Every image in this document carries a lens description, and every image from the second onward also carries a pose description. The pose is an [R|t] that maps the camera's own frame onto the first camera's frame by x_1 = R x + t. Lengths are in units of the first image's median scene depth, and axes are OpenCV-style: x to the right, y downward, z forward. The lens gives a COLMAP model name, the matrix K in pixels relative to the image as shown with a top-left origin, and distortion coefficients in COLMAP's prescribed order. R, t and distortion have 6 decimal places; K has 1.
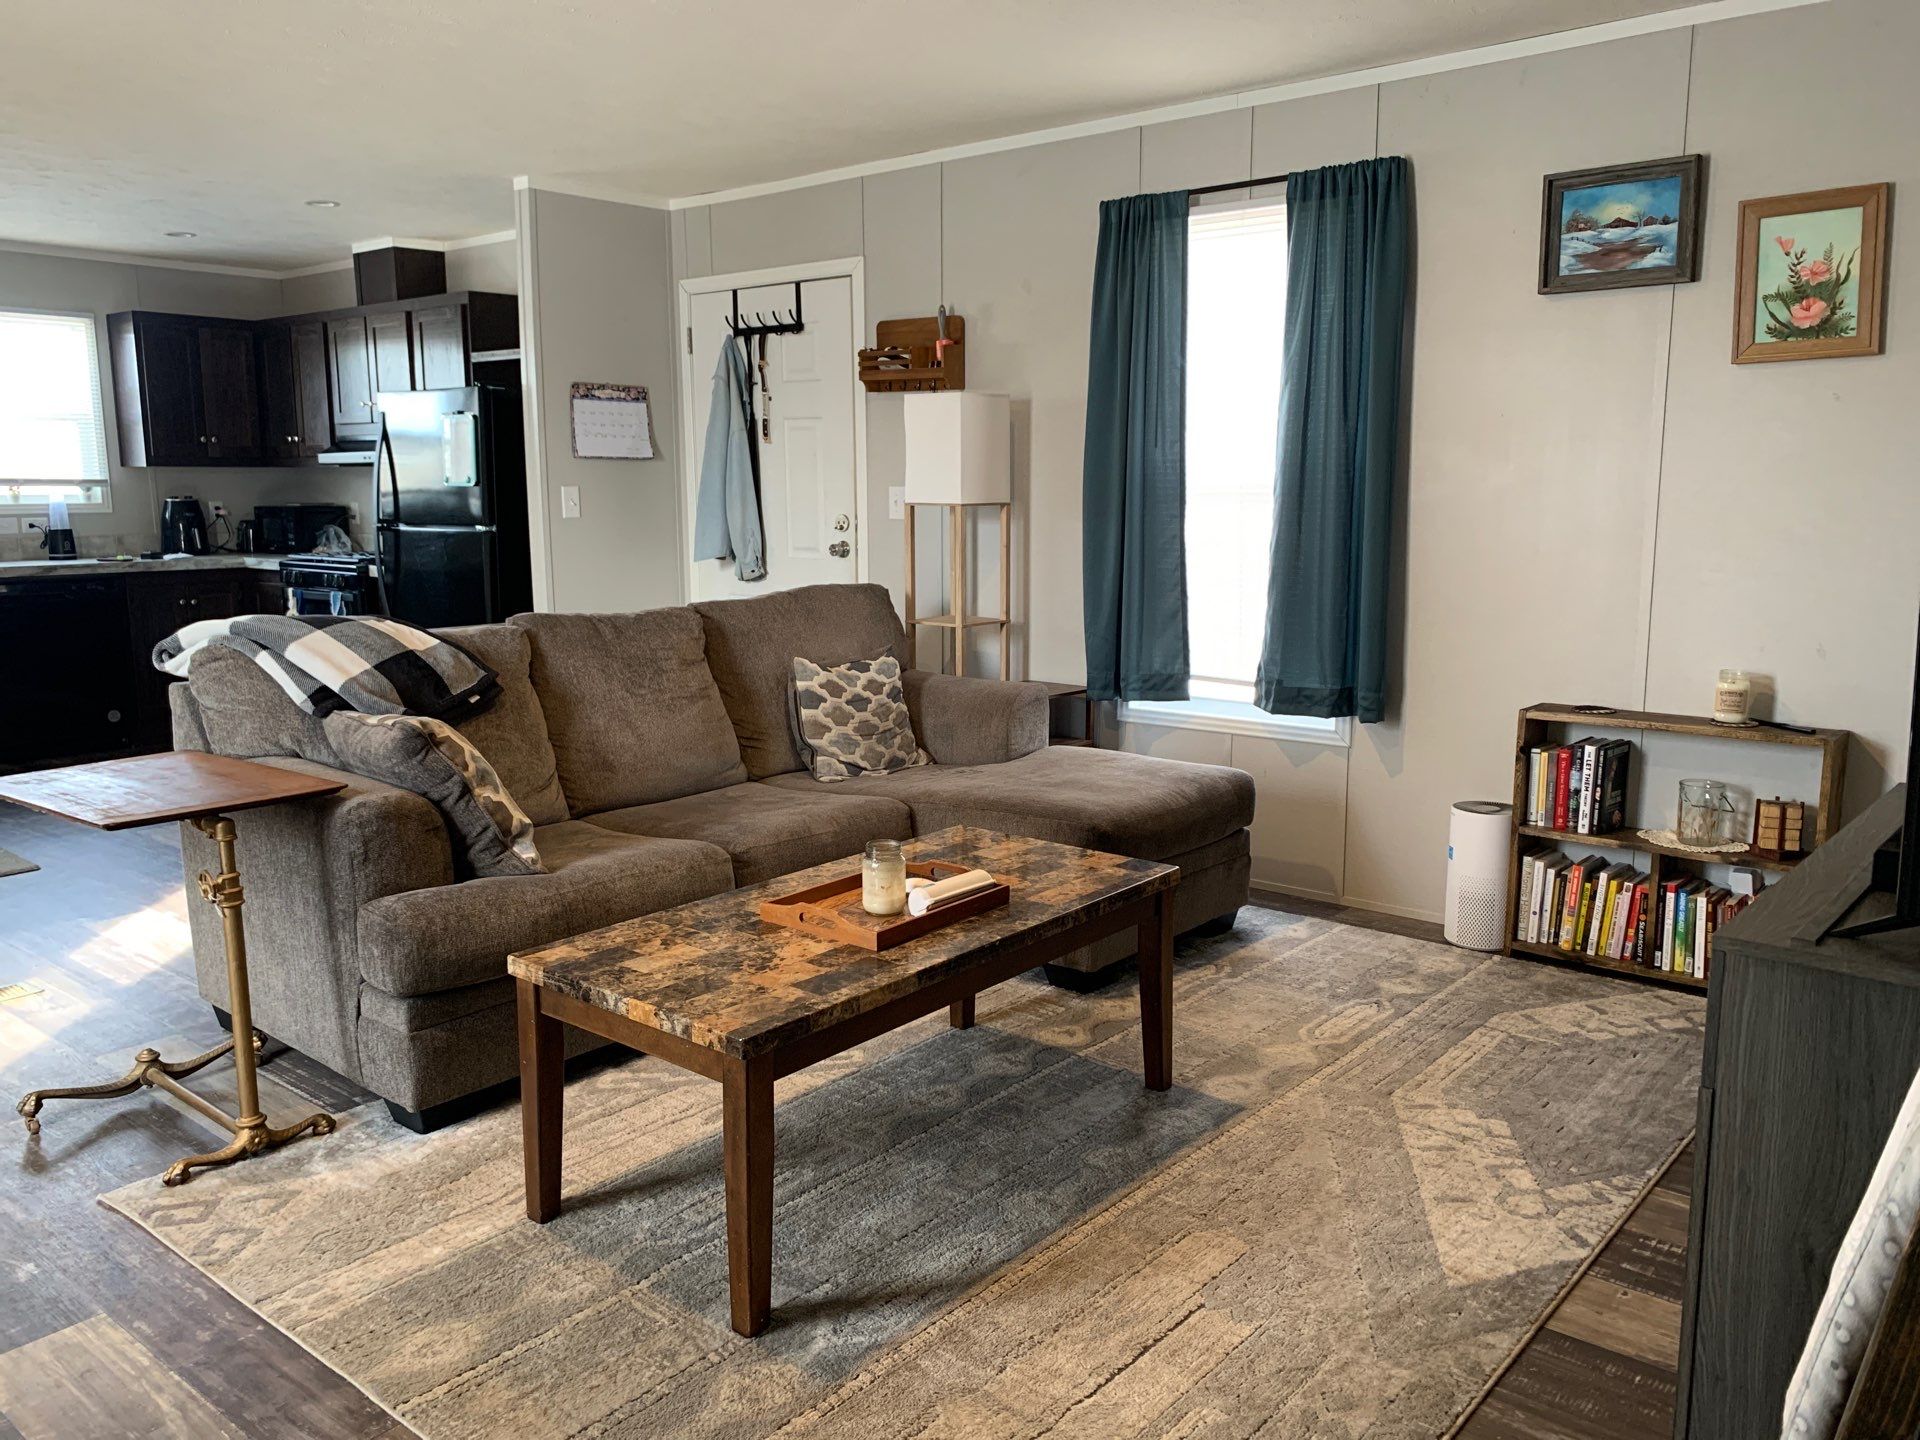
lens RADIAL K [[1449.5, 0, 963.1], [0, 1449.5, 772.4], [0, 0, 1]] dist [0.038052, -0.039190]
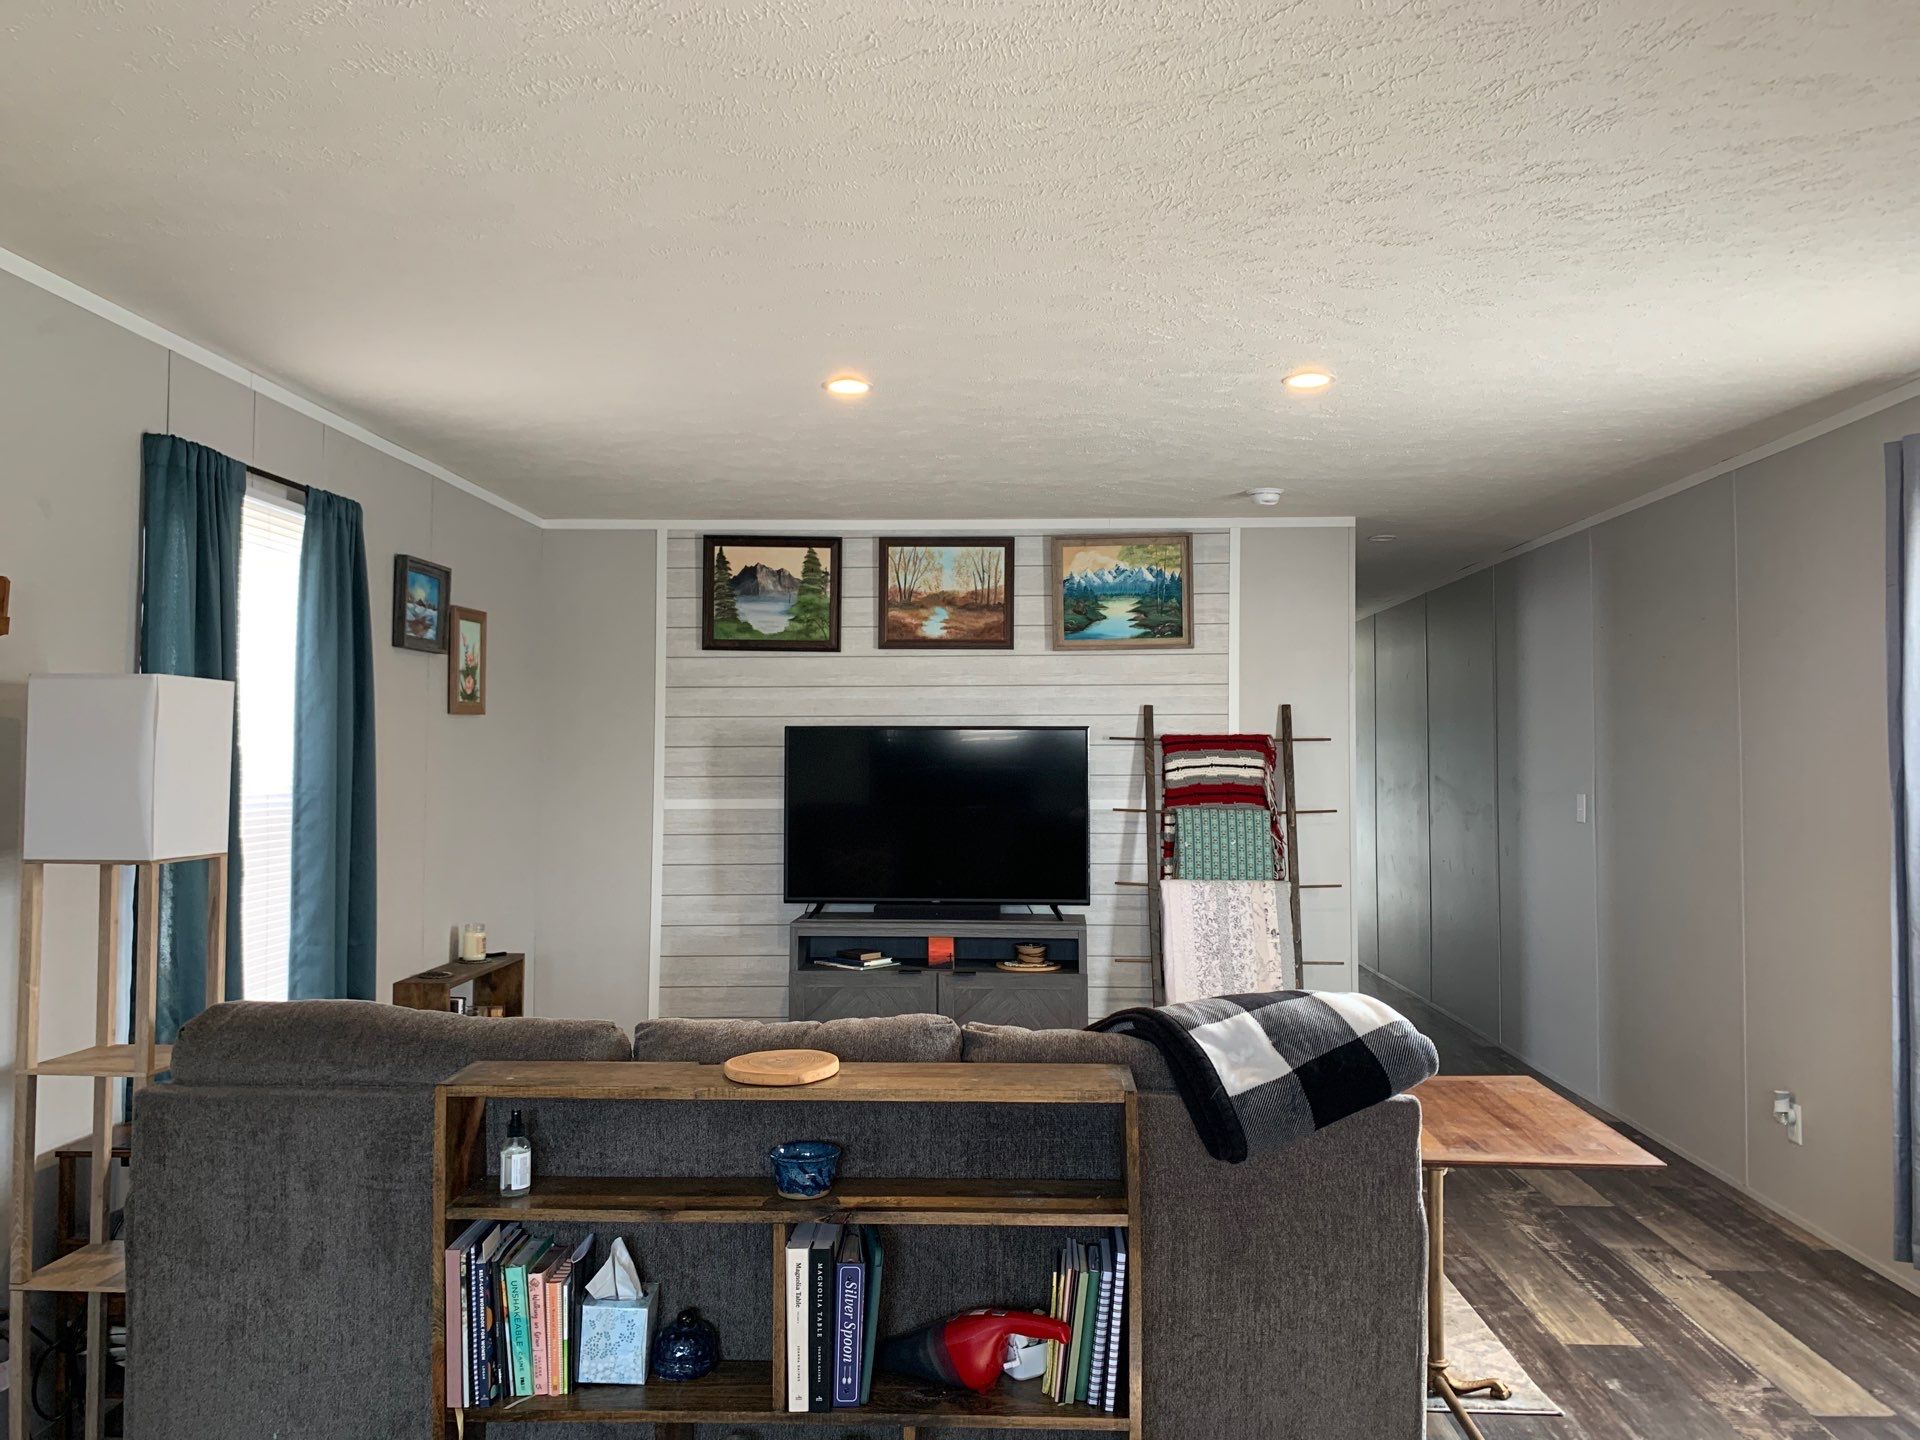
lens RADIAL K [[1462.6, 0, 984.5], [0, 1462.6, 718.1], [0, 0, 1]] dist [0.010121, -0.002984]
pose [[-0.610029, 0.021189, 0.792096, -0.956971], [0.156515, 0.983169, 0.094239, -0.336895], [-0.776768, 0.181463, -0.603078, 1.502980]]
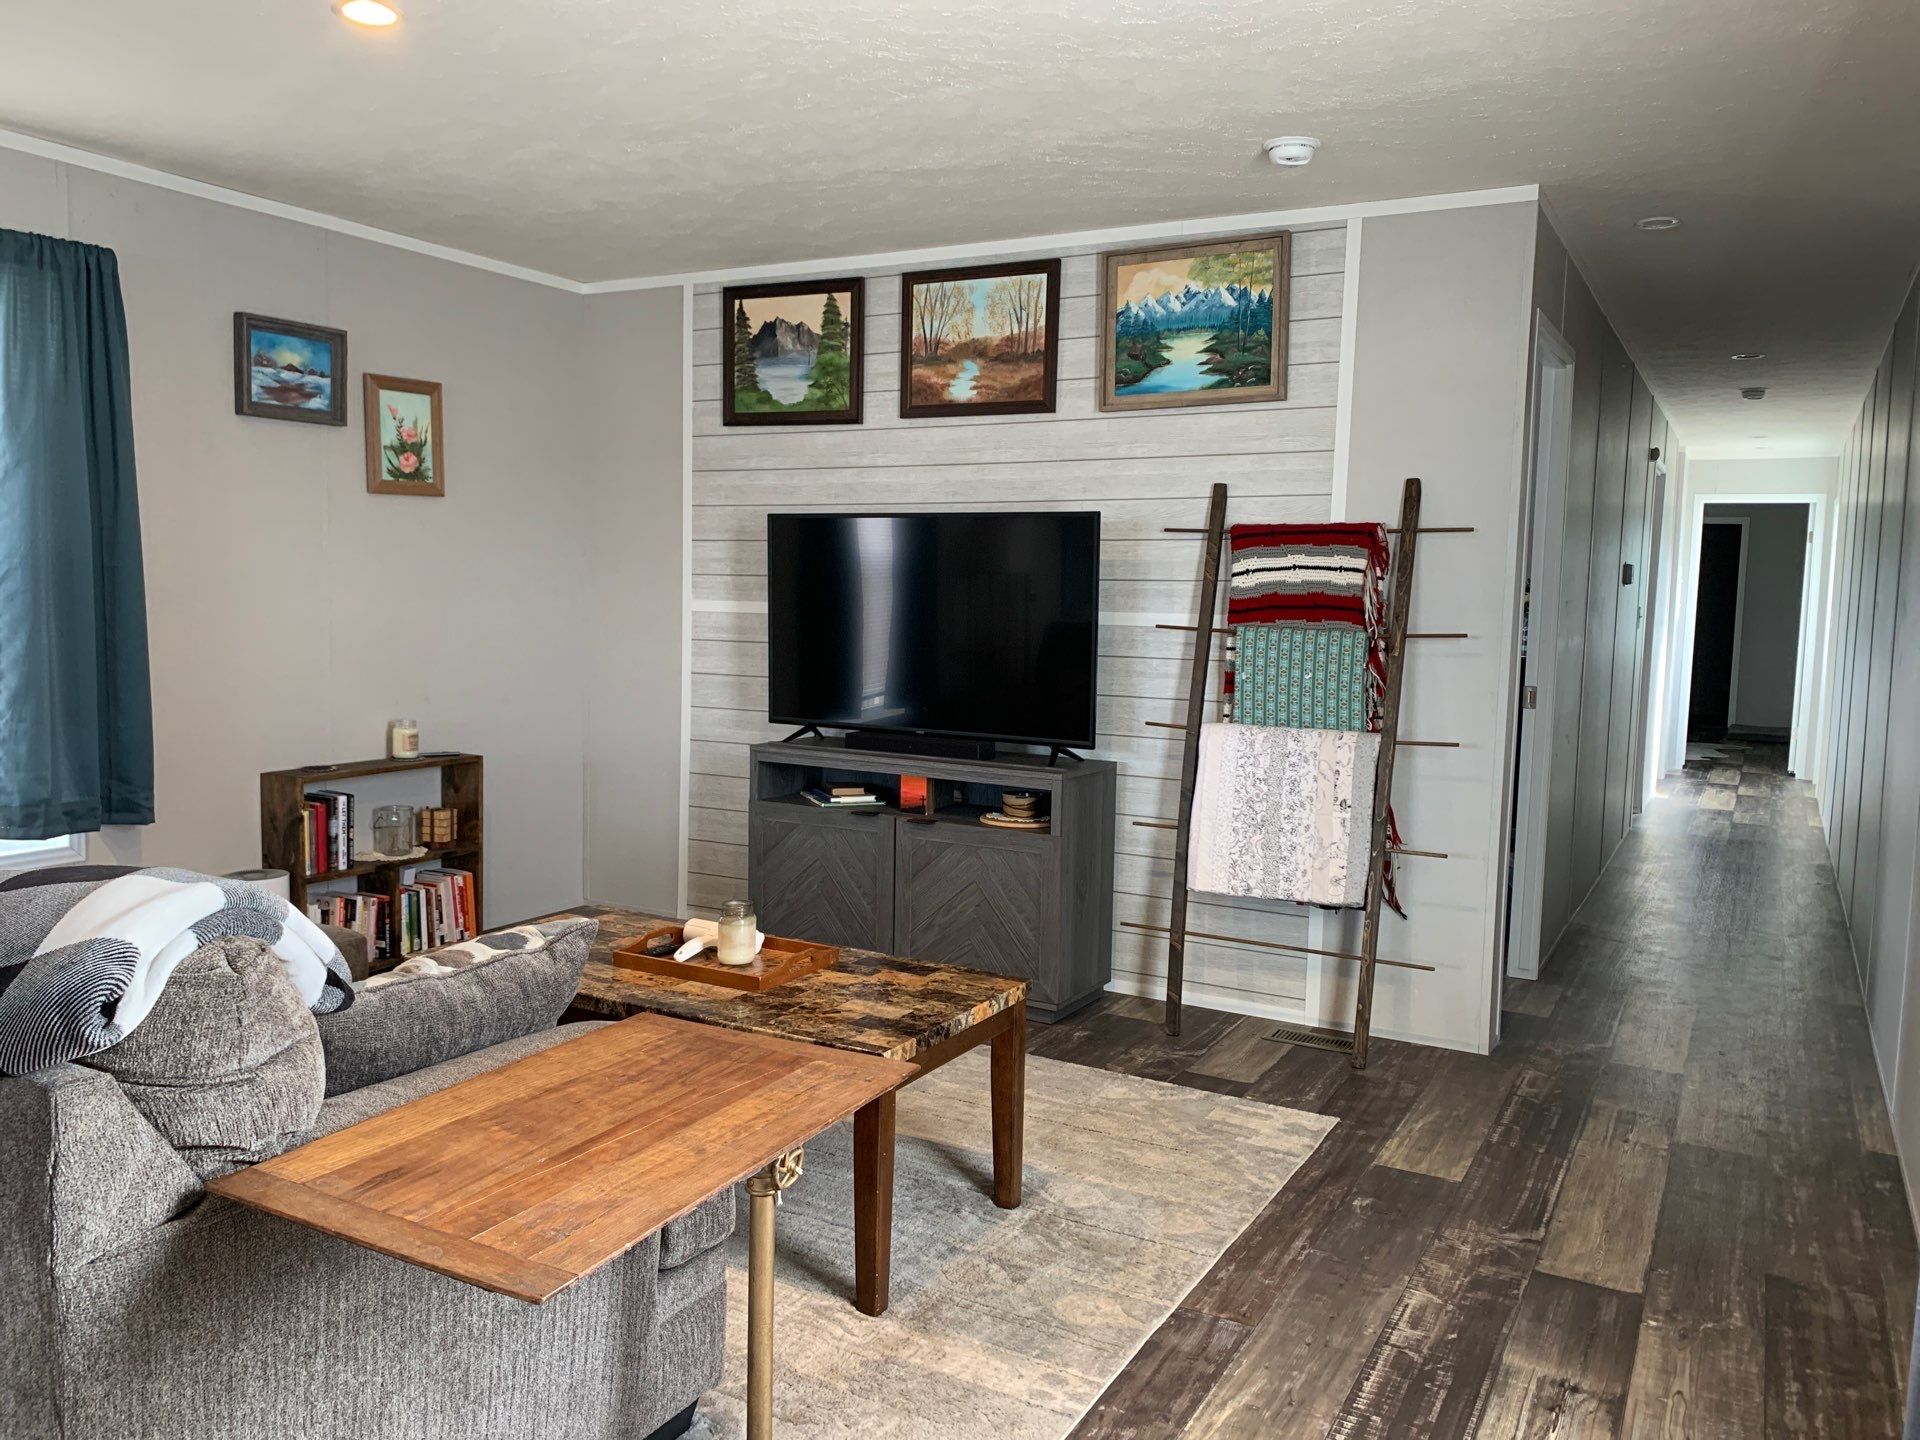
lens RADIAL K [[1449.5, 0, 963.1], [0, 1449.5, 772.4], [0, 0, 1]] dist [0.038052, -0.039190]
pose [[-0.178918, -0.129838, 0.975259, -0.919025], [0.177050, 0.970823, 0.161729, -0.157441], [-0.967802, 0.201606, -0.150710, 0.754701]]
